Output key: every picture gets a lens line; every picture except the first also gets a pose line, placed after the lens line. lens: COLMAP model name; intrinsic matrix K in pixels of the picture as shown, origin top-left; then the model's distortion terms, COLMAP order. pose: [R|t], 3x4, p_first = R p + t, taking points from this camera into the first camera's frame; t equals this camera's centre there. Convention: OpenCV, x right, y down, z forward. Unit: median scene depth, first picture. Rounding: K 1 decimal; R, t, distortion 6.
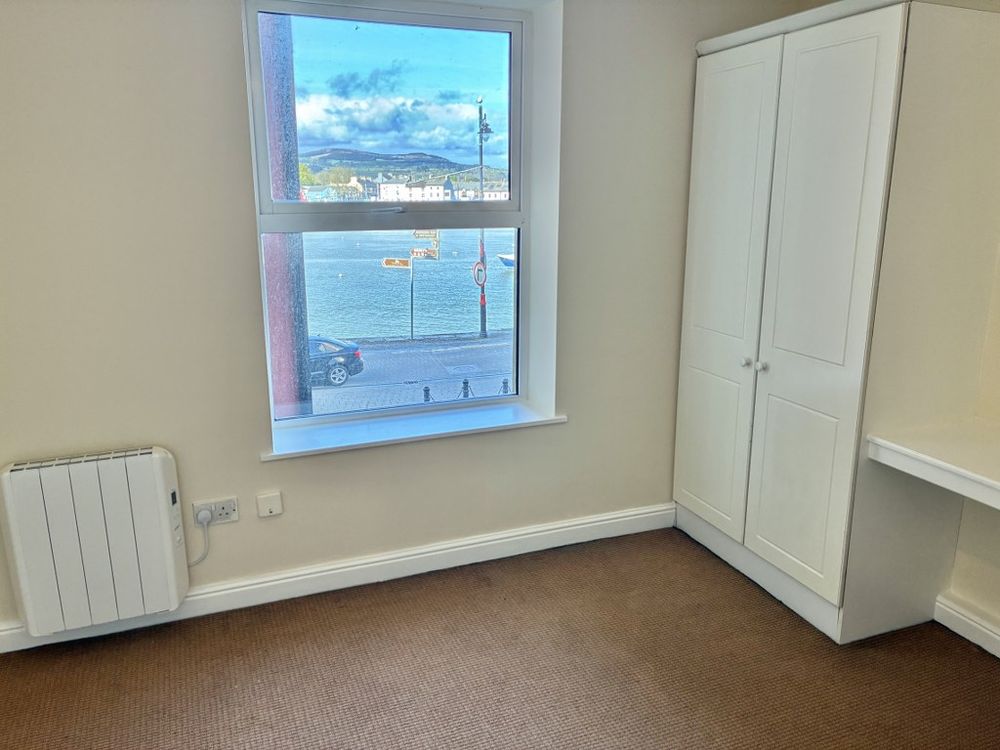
lens RADIAL K [[768.5, 0, 502.4], [0, 768.5, 366.6], [0, 0, 1]] dist [0.035394, -0.010787]
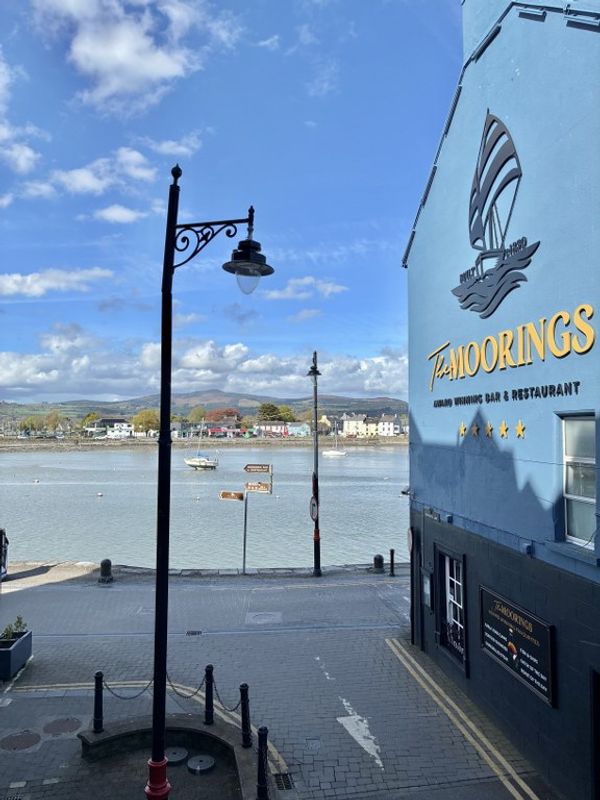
lens RADIAL K [[614.8, 0, 298.1], [0, 614.8, 398.5], [0, 0, 1]] dist [0.035394, -0.010787]
pose [[0.970623, -0.008084, -0.240471, 0.130836], [-0.056117, 0.964266, -0.258924, -0.046628], [0.233971, 0.264812, 0.935485, 0.197934]]
